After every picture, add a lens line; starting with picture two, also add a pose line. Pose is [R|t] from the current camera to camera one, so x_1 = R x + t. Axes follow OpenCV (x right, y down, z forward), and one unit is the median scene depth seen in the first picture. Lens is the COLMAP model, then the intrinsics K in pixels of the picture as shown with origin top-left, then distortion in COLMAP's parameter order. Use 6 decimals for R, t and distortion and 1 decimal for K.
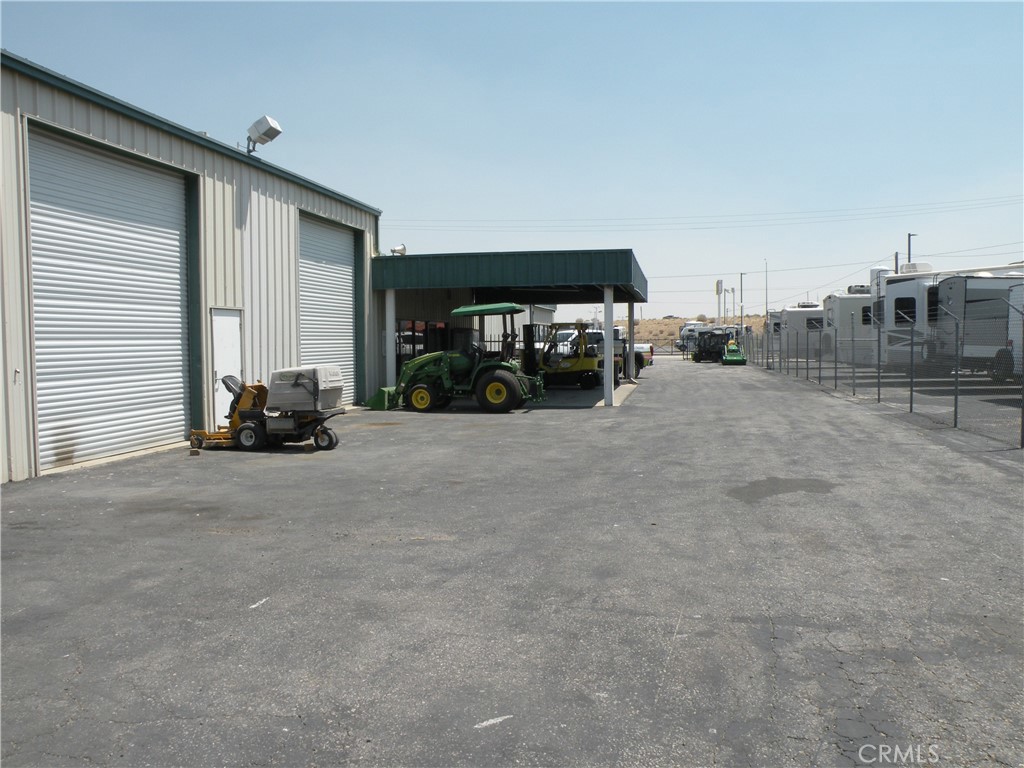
lens RADIAL K [[817.7, 0, 509.7], [0, 817.7, 383.6], [0, 0, 1]] dist [-0.170909, 0.150848]
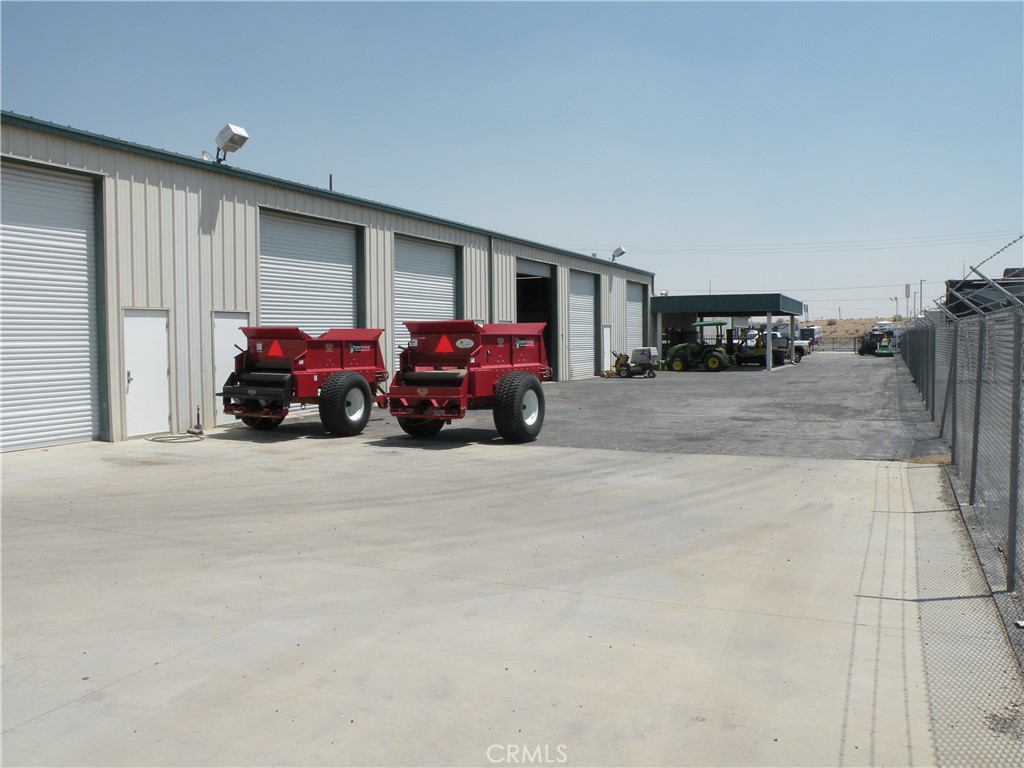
lens RADIAL K [[817.7, 0, 509.7], [0, 817.7, 383.6], [0, 0, 1]] dist [-0.170909, 0.150848]
pose [[0.969486, 0.010423, -0.244926, -0.012336], [-0.010028, 0.999946, 0.002860, 0.059268], [0.244943, -0.000316, 0.969538, -1.073135]]
